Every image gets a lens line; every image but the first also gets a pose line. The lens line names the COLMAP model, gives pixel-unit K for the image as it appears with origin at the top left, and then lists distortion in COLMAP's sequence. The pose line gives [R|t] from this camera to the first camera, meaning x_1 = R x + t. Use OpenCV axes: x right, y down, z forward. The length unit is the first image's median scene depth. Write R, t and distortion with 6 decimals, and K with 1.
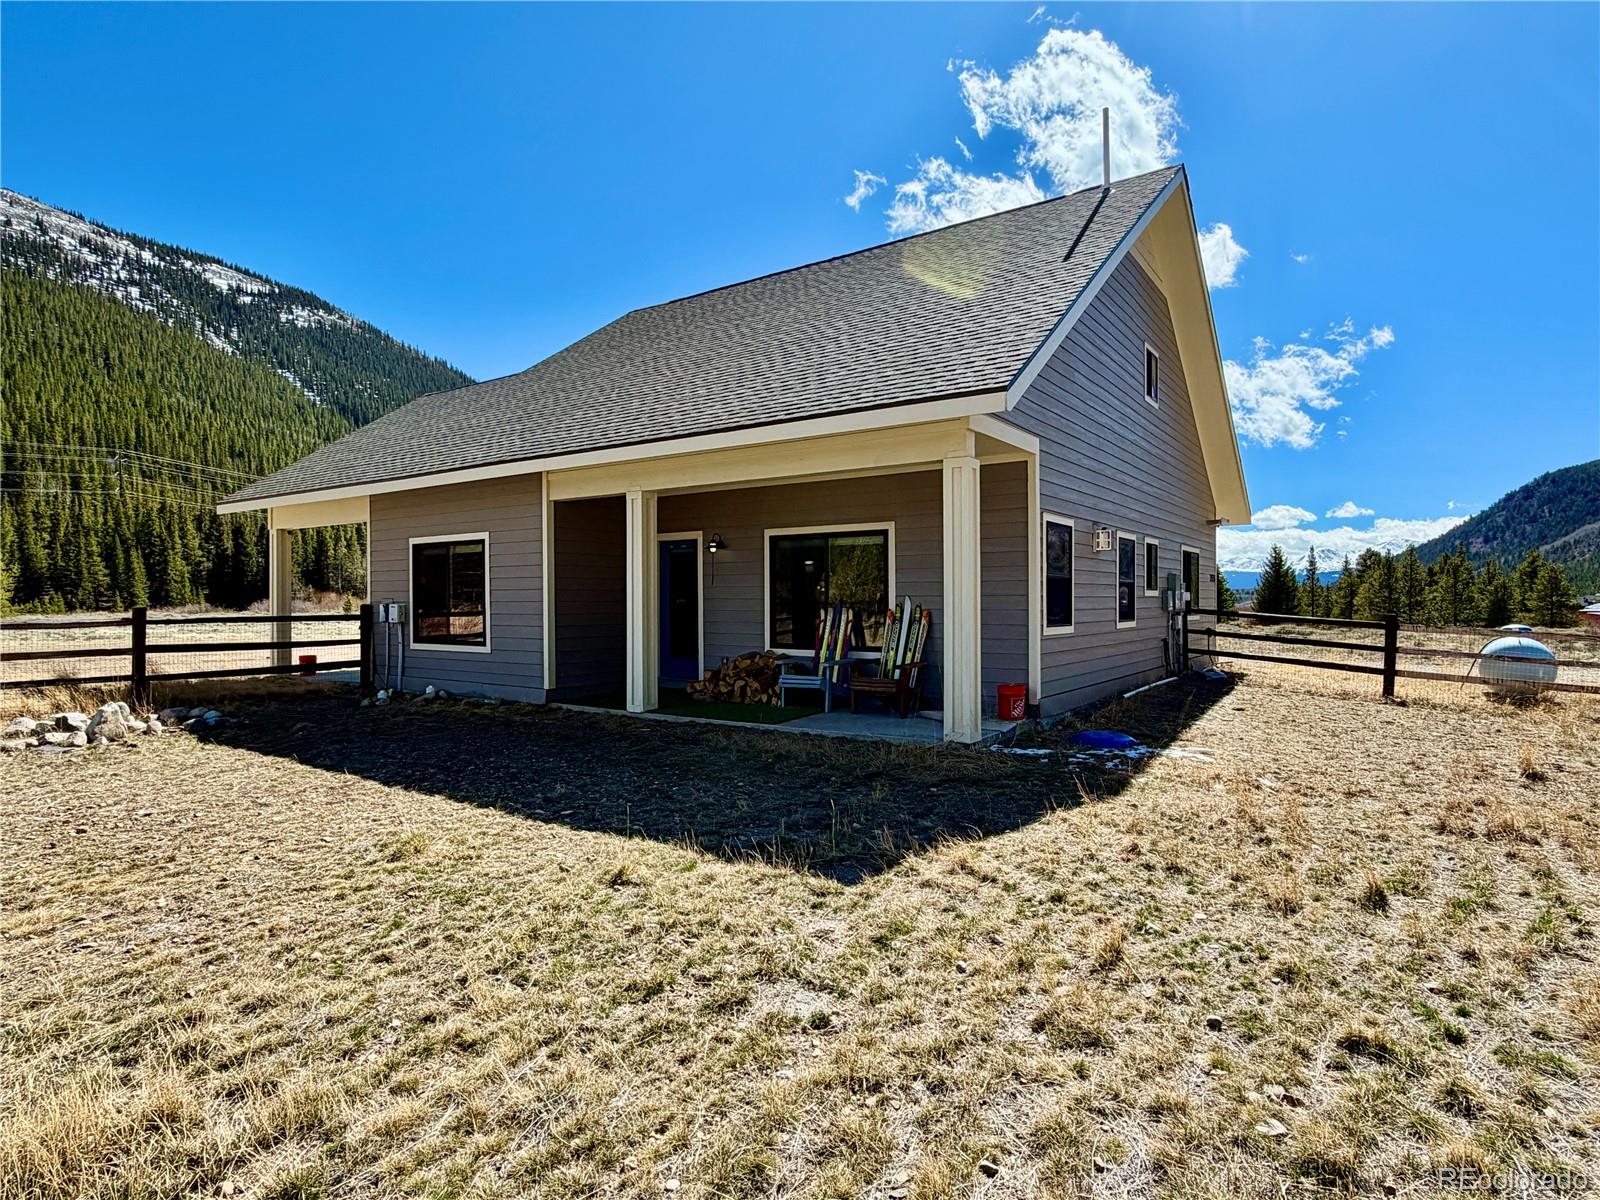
lens RADIAL K [[872.8, 0, 800.0], [0, 872.8, 600.0], [0, 0, 1]] dist [-0.002758, 0.003277]
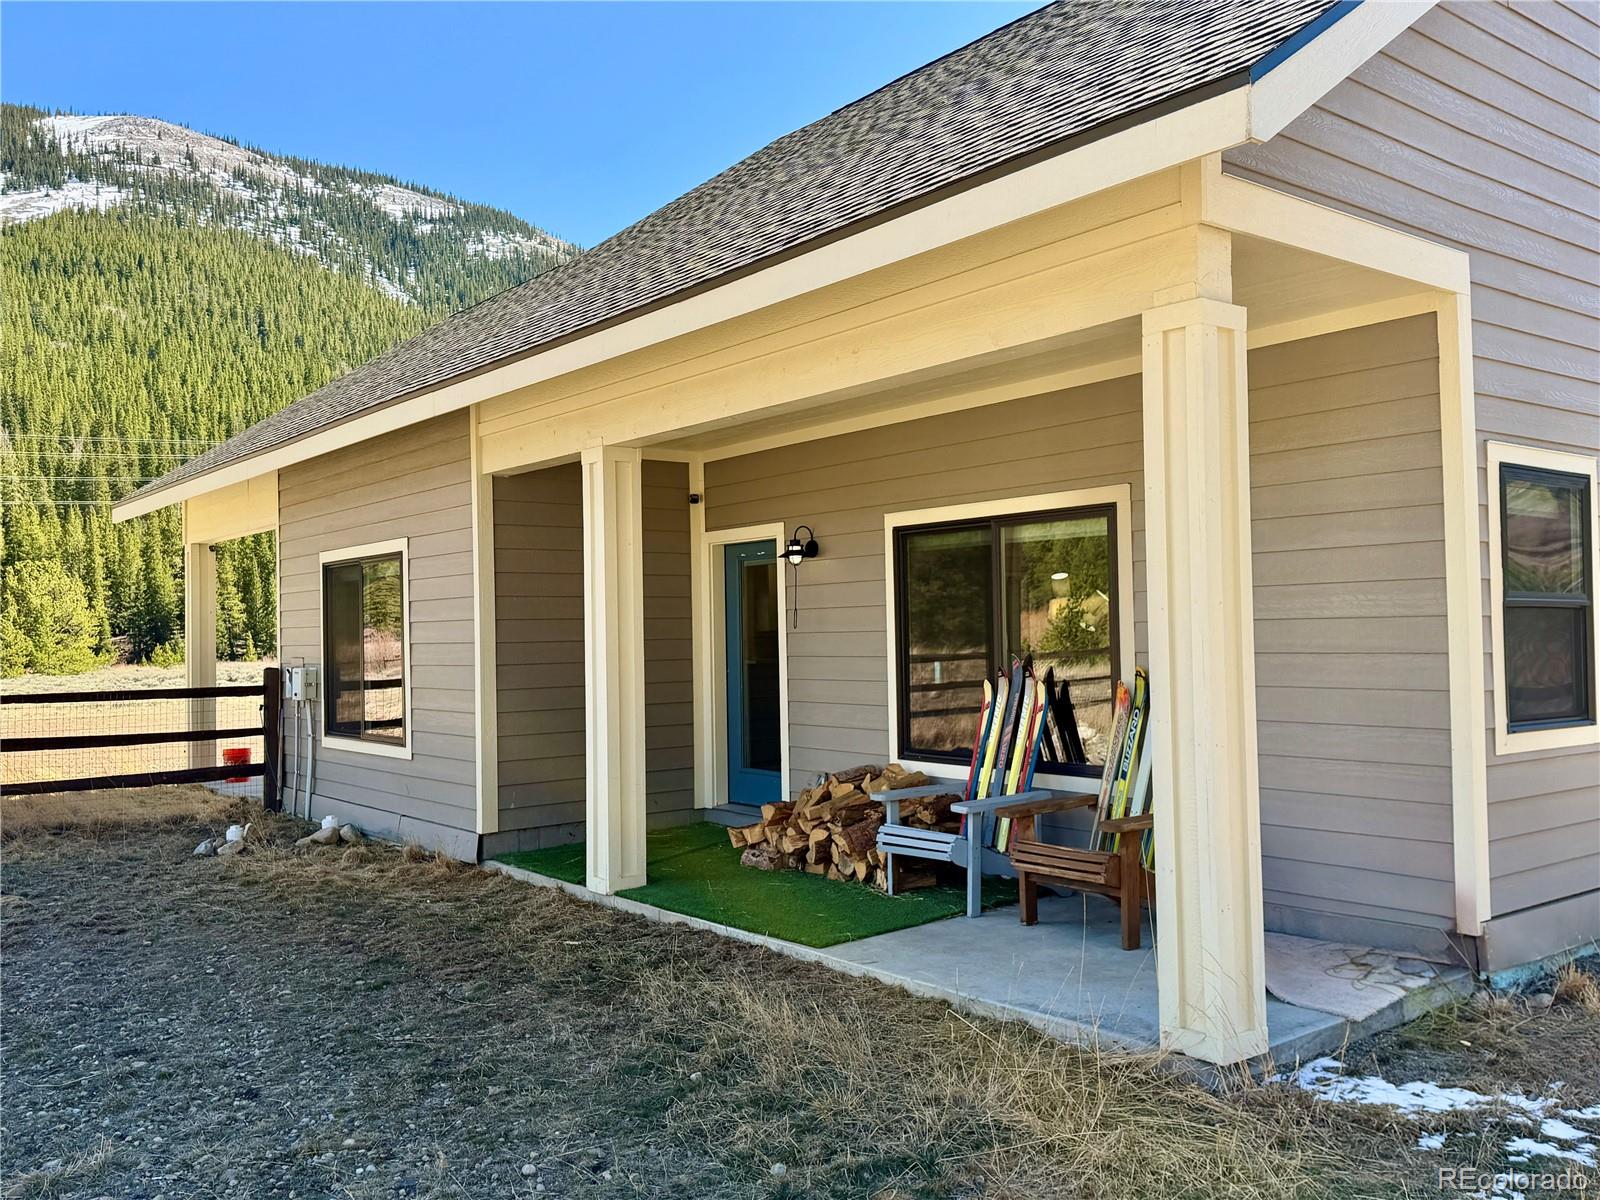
lens RADIAL K [[1358.1, 0, 800.0], [0, 1358.1, 600.0], [0, 0, 1]] dist [0.127021, -0.235427]
pose [[0.954419, -0.020879, -0.297739, 0.139787], [0.013829, 0.999572, -0.025764, -0.014056], [0.298150, 0.020472, 0.954300, 0.265080]]
